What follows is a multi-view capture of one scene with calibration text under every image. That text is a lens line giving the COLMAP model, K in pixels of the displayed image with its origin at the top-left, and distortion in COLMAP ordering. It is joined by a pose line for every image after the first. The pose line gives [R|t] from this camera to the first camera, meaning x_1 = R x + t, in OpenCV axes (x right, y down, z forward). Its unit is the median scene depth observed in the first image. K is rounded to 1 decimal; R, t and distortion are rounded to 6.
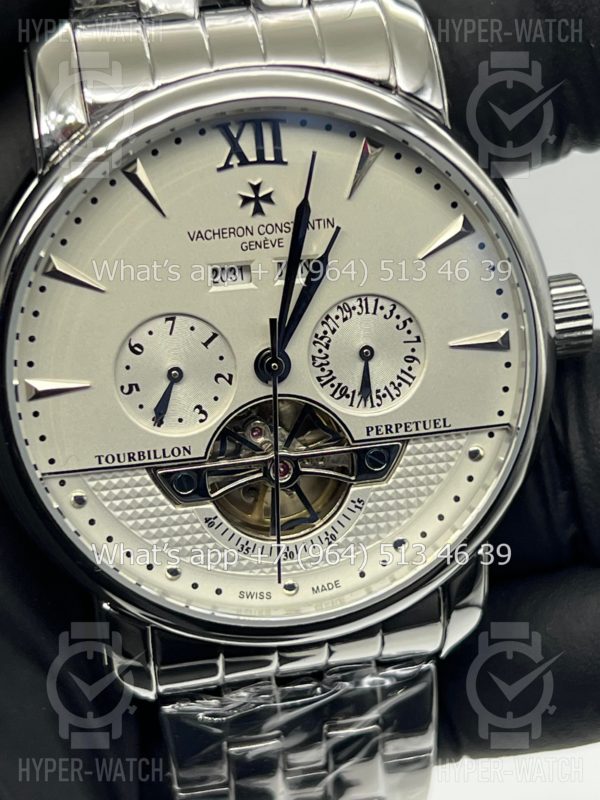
lens RADIAL K [[1870.0, 0, 300.0], [0, 1870.0, 400.0], [0, 0, 1]] dist [0.248681, -1.173873]
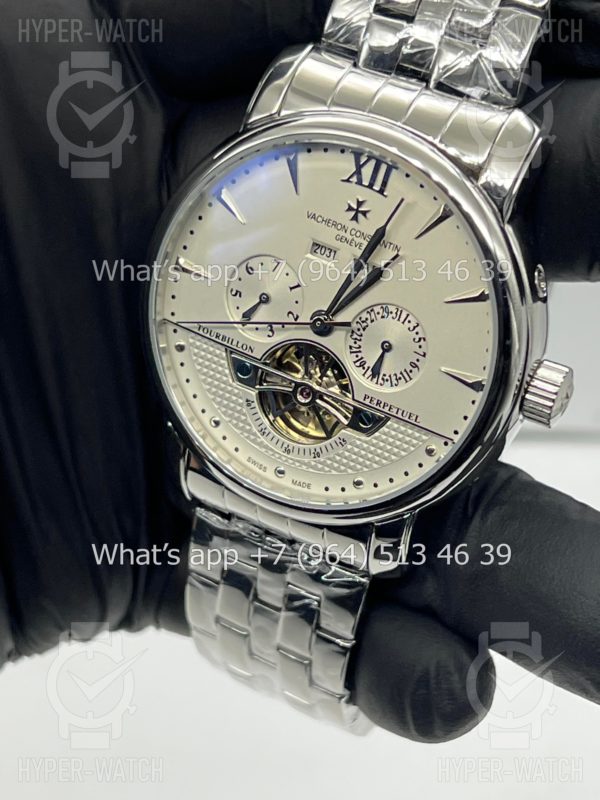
lens RADIAL K [[1870.0, 0, 300.0], [0, 1870.0, 400.0], [0, 0, 1]] dist [0.248681, -1.173873]
pose [[0.781571, 0.460996, -0.420273, 0.584735], [-0.436673, 0.885430, 0.159157, -0.181947], [0.445493, 0.059130, 0.893331, -0.258353]]
